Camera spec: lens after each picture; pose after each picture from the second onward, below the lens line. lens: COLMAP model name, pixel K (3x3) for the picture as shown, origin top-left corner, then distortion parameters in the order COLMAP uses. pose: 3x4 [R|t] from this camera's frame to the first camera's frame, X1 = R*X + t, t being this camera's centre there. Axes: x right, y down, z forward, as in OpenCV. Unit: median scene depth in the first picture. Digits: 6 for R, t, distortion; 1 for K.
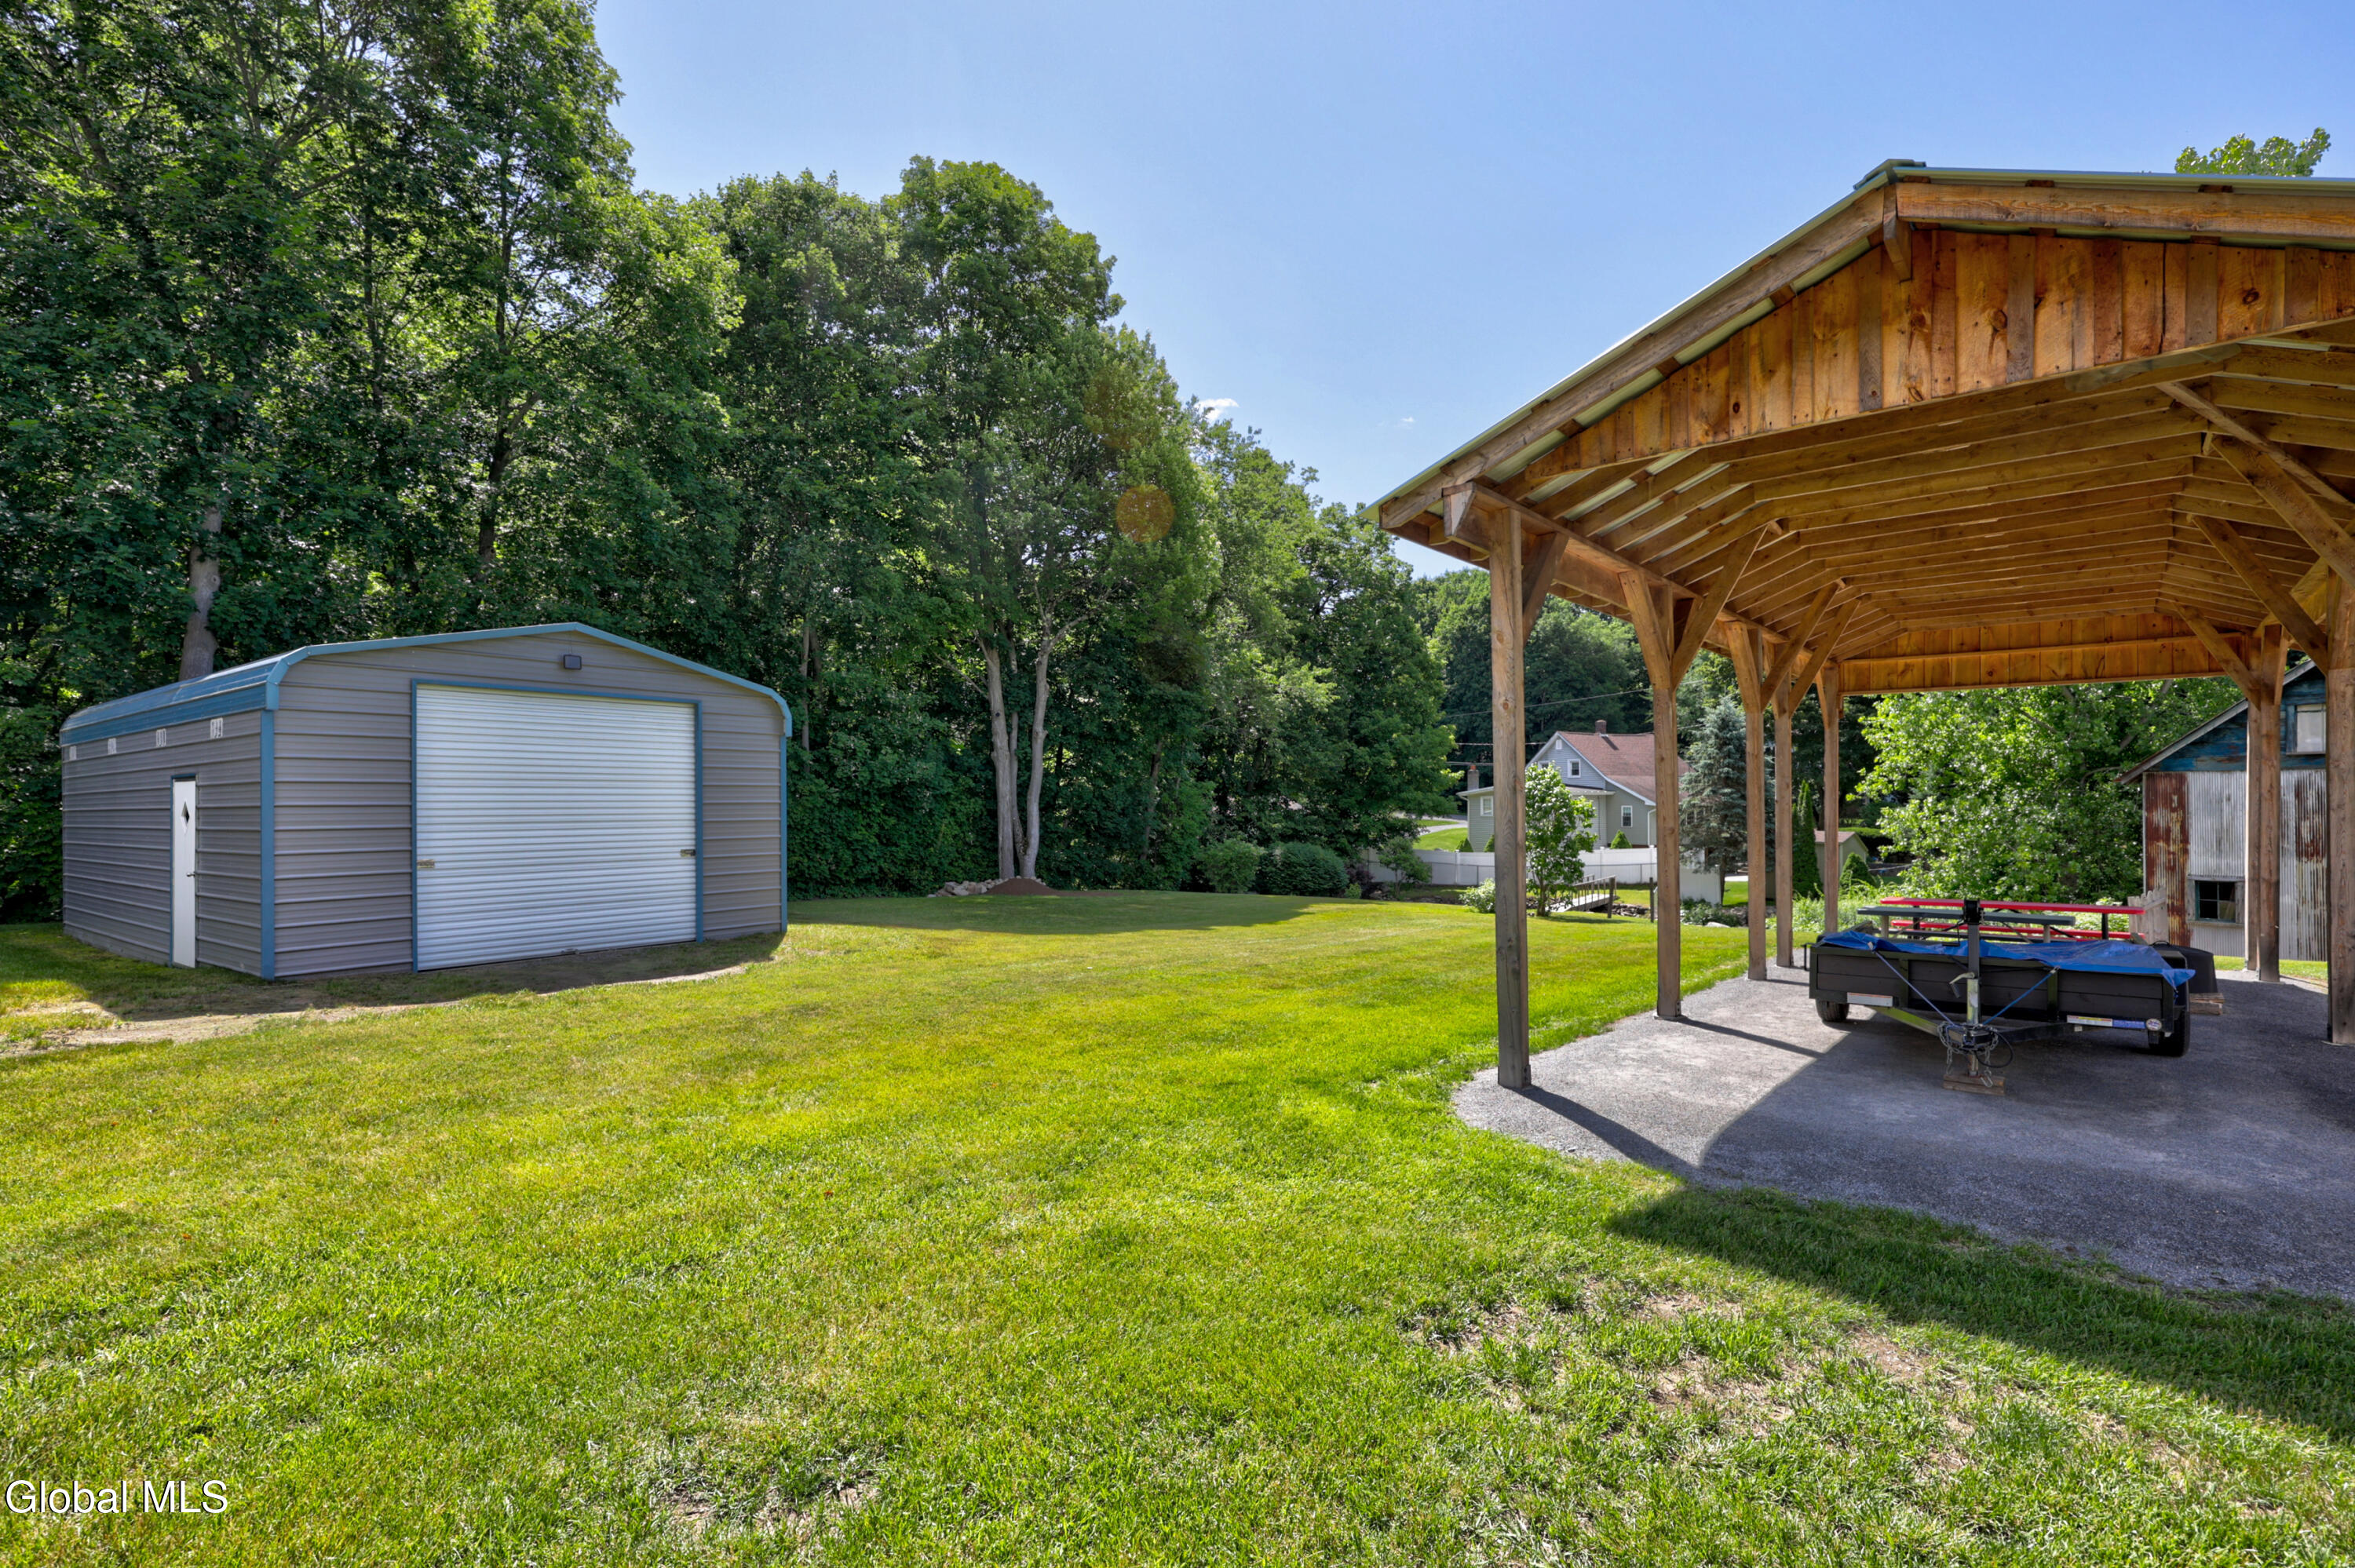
lens RADIAL K [[1069.3, 0, 1179.5], [0, 1069.3, 791.2], [0, 0, 1]] dist [0.003272, 0.000409]
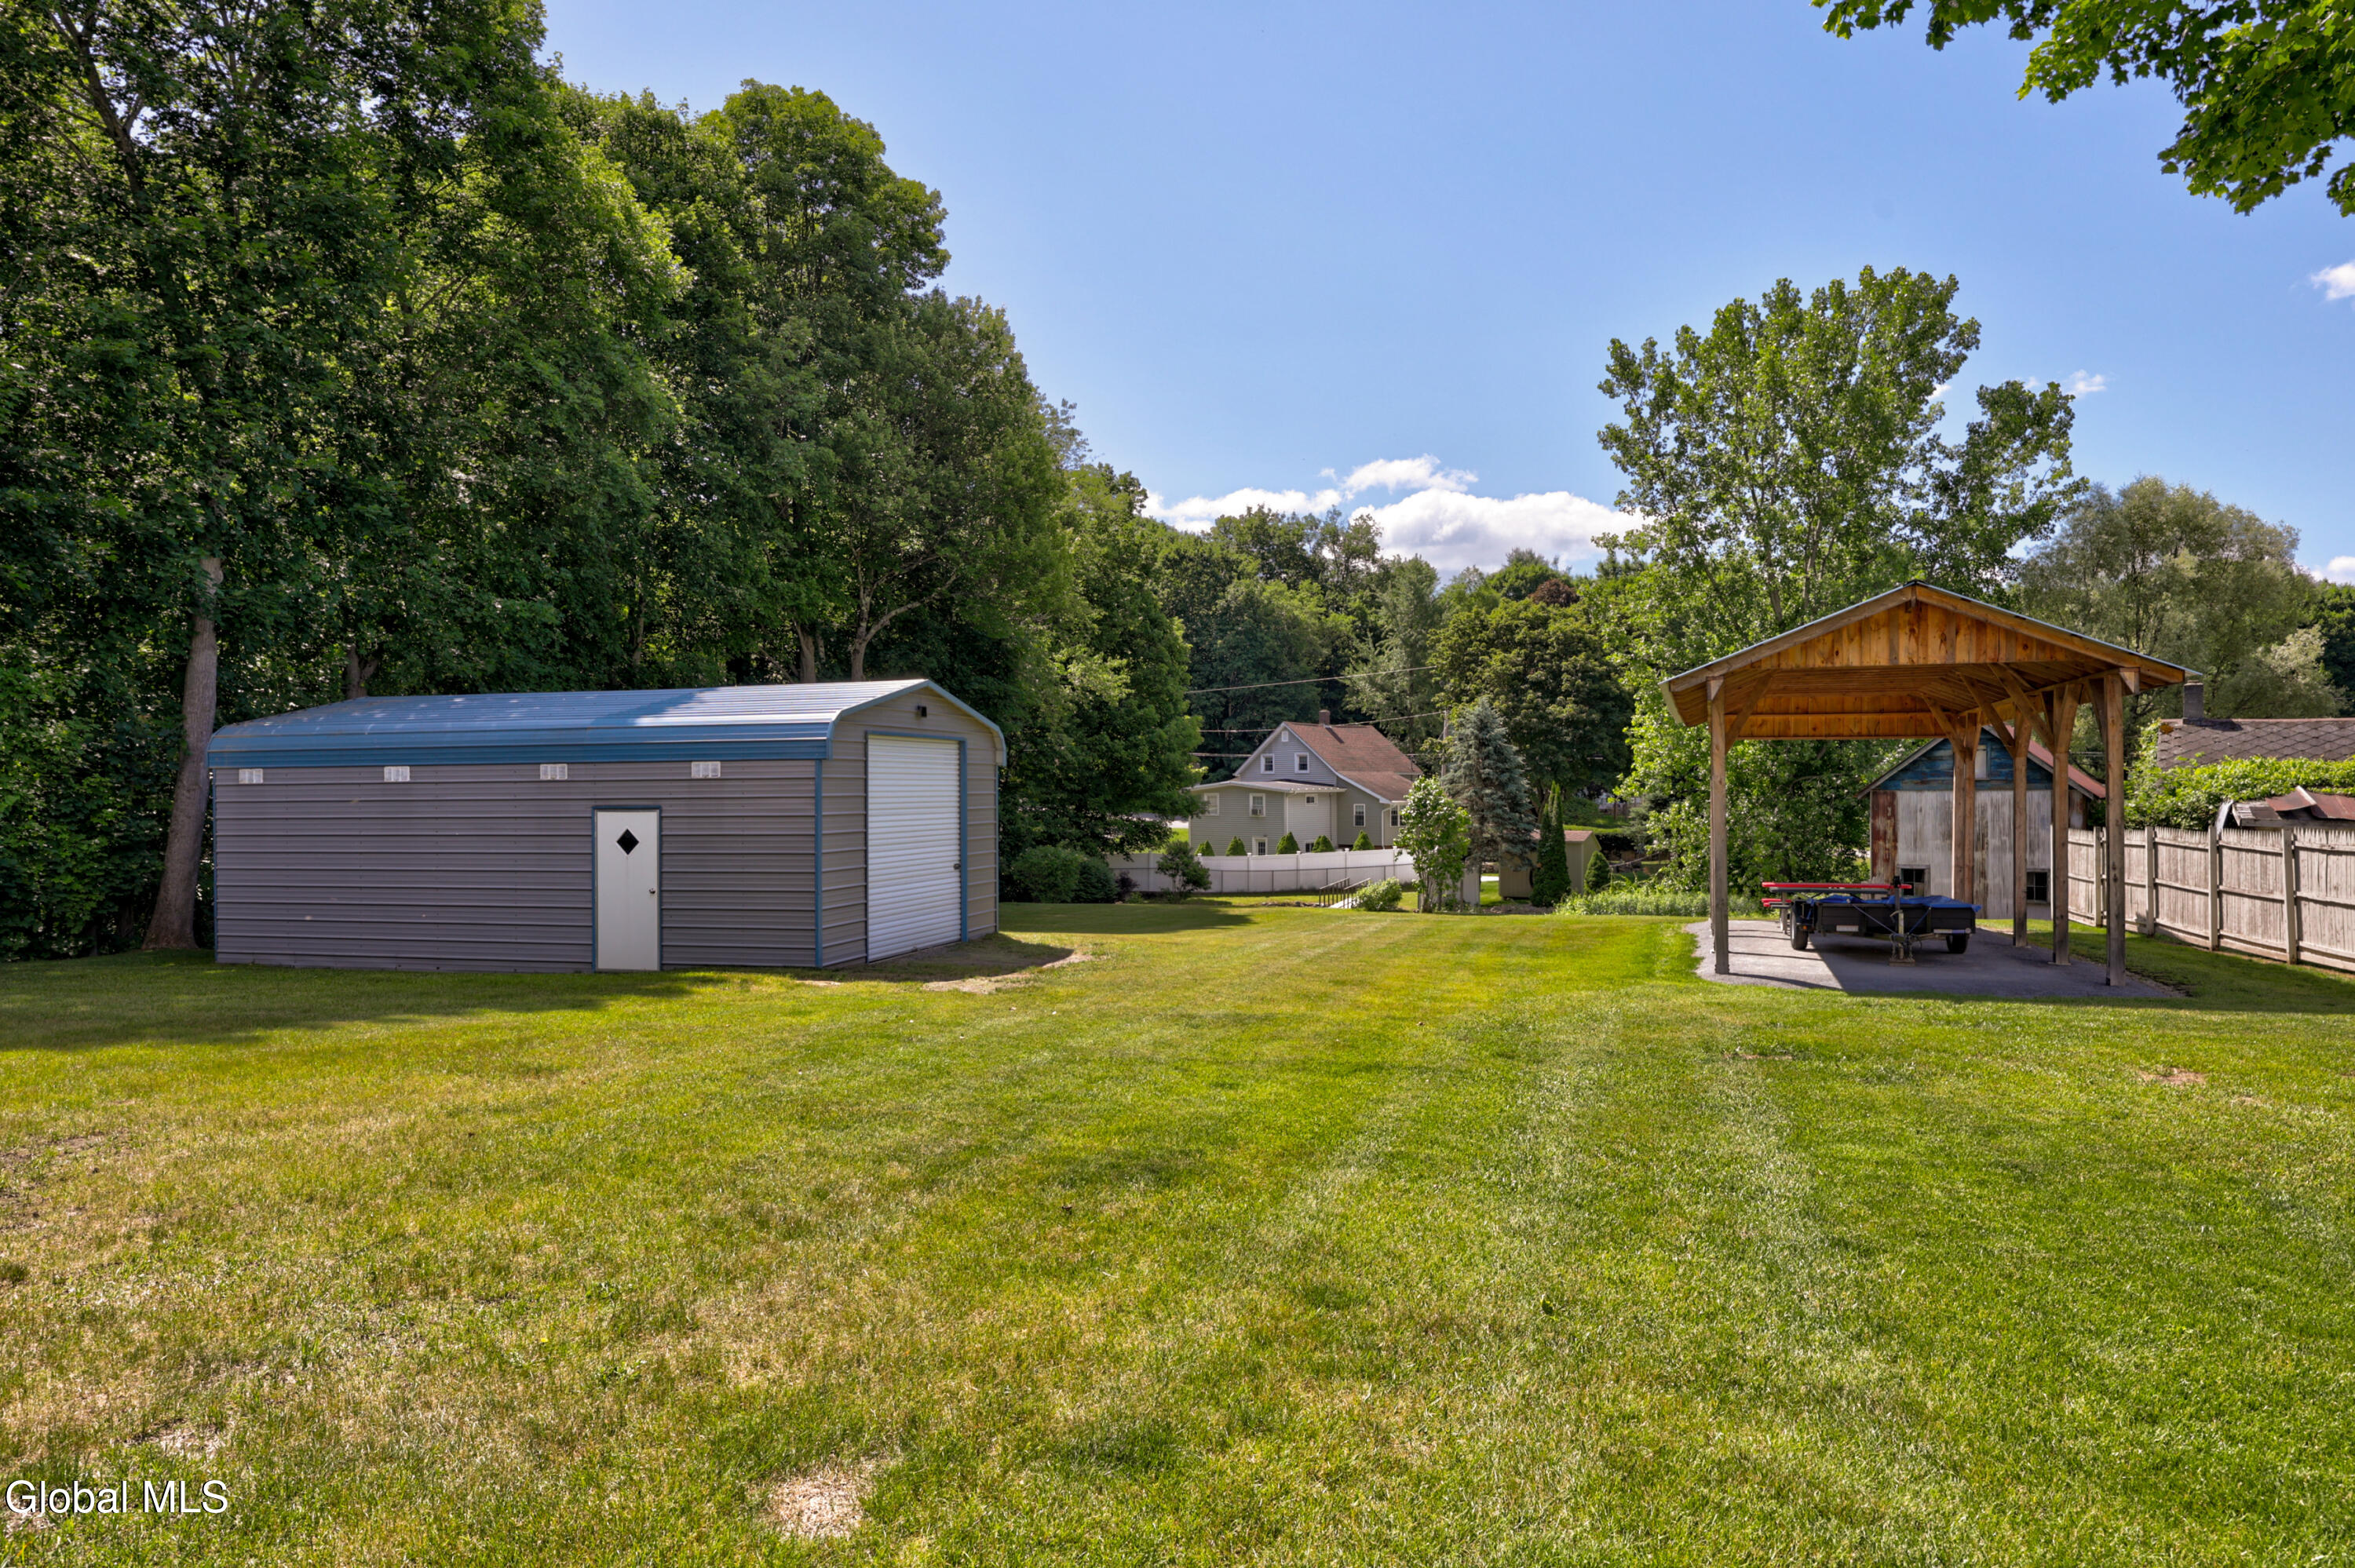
lens RADIAL K [[1422.8, 0, 1176.1], [0, 1422.8, 791.0], [0, 0, 1]] dist [0.001749, 0.001344]
pose [[0.940410, 0.000413, 0.340042, -0.300274], [-0.003726, 0.999952, 0.009088, -0.016342], [-0.340022, -0.009814, 0.940366, -0.221610]]
